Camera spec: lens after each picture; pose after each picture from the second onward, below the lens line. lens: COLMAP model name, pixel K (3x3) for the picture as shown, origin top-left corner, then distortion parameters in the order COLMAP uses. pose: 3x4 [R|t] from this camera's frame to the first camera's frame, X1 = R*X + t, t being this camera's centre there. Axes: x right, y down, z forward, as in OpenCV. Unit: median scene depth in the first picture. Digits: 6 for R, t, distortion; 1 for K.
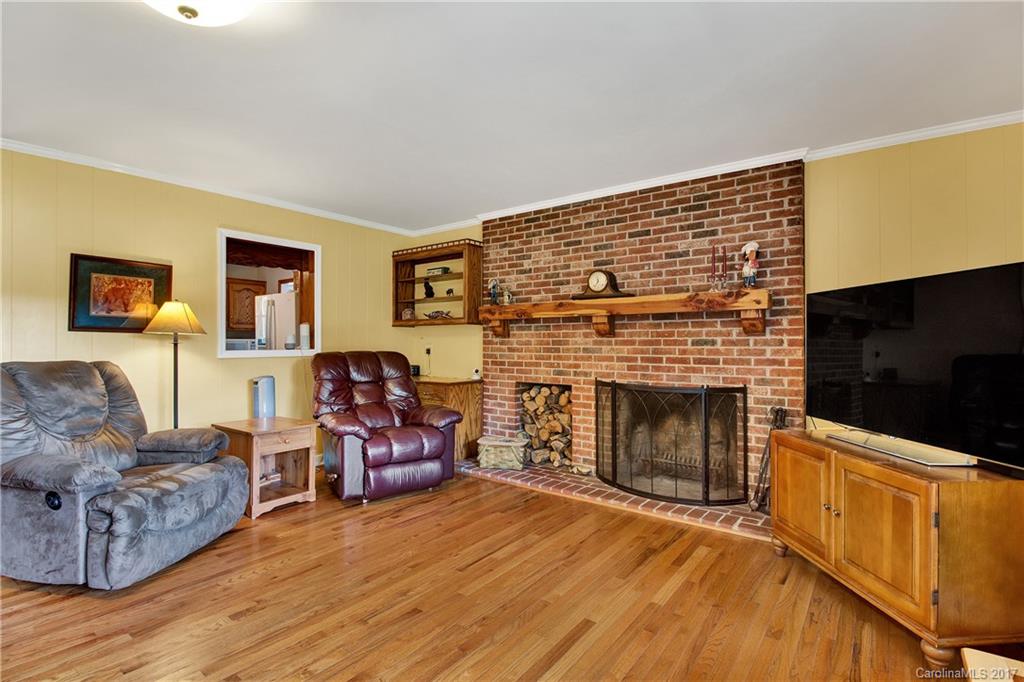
lens RADIAL K [[489.5, 0, 505.5], [0, 489.5, 341.0], [0, 0, 1]] dist [-0.000261, -0.011600]
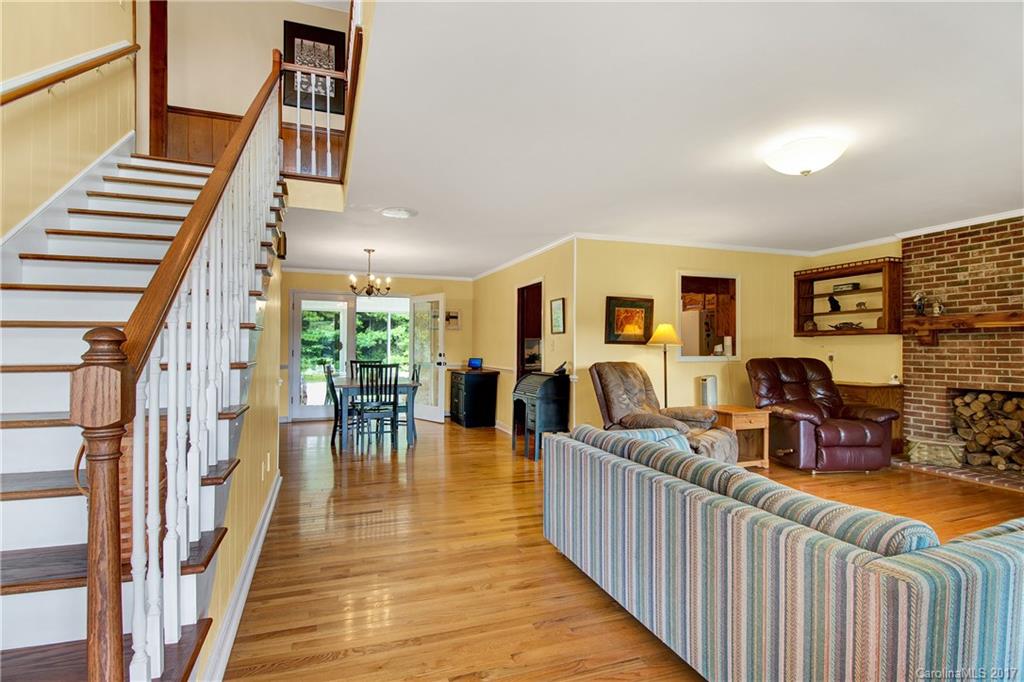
lens RADIAL K [[493.2, 0, 487.9], [0, 493.2, 352.2], [0, 0, 1]] dist [-0.000527, -0.011954]
pose [[0.831414, 0.001761, -0.555651, -0.223012], [0.001652, 0.999983, 0.005641, -0.001346], [0.555652, -0.005608, 0.831396, -0.444432]]
